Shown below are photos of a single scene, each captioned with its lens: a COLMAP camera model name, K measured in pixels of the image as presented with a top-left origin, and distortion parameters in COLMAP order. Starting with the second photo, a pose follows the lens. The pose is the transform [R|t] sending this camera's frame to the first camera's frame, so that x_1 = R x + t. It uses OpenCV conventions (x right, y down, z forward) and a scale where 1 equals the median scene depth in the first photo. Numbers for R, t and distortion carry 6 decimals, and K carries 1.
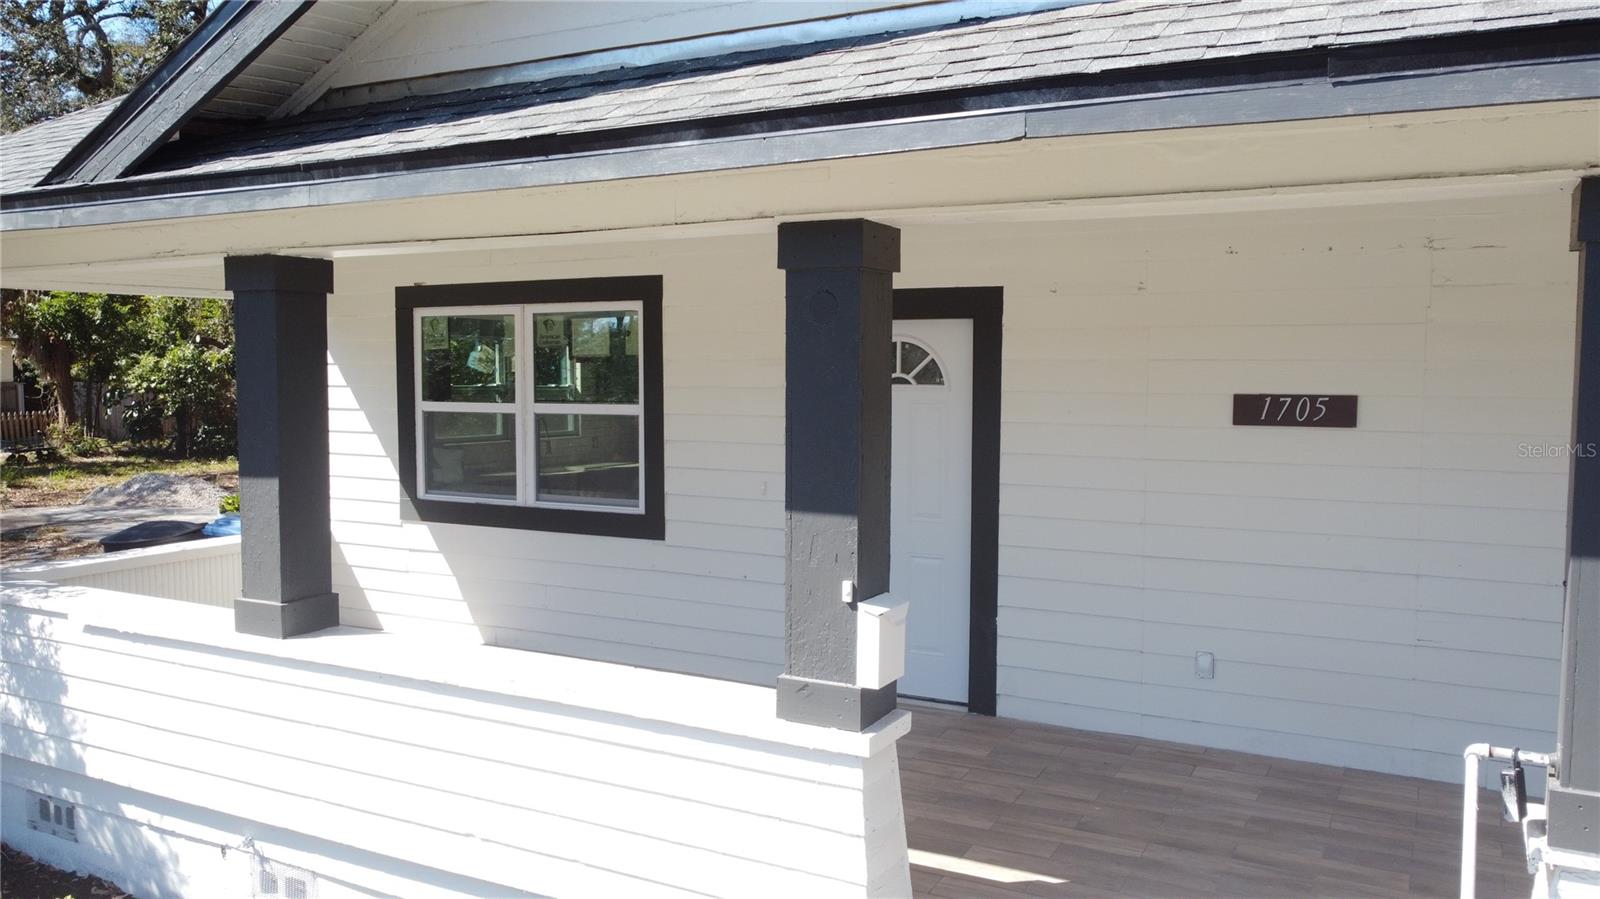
lens RADIAL K [[1201.0, 0, 797.9], [0, 1201.0, 452.9], [0, 0, 1]] dist [0.005372, 0.001935]
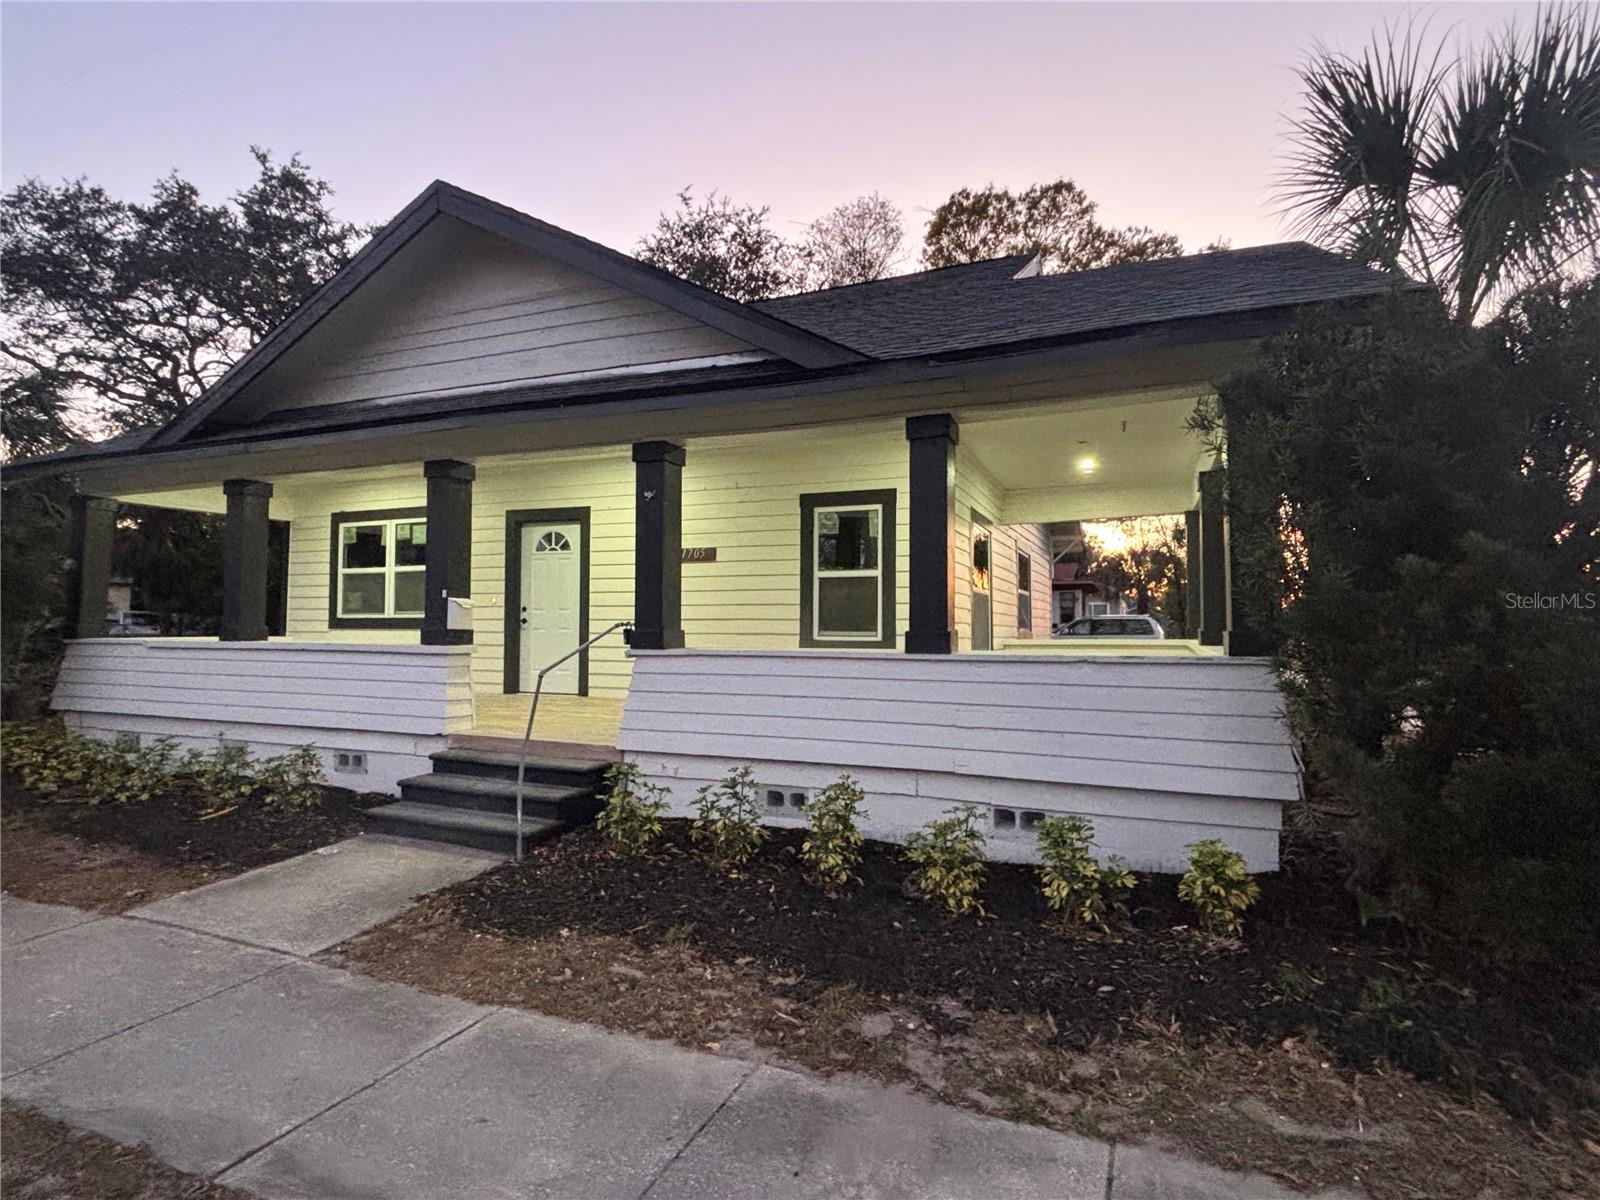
lens RADIAL K [[821.2, 0, 798.1], [0, 821.2, 607.0], [0, 0, 1]] dist [-0.001579, -0.000245]
pose [[0.994220, 0.007922, 0.107066, 0.334845], [0.002162, 0.995595, -0.093736, 0.169029], [-0.107337, 0.093425, 0.989823, -0.486667]]
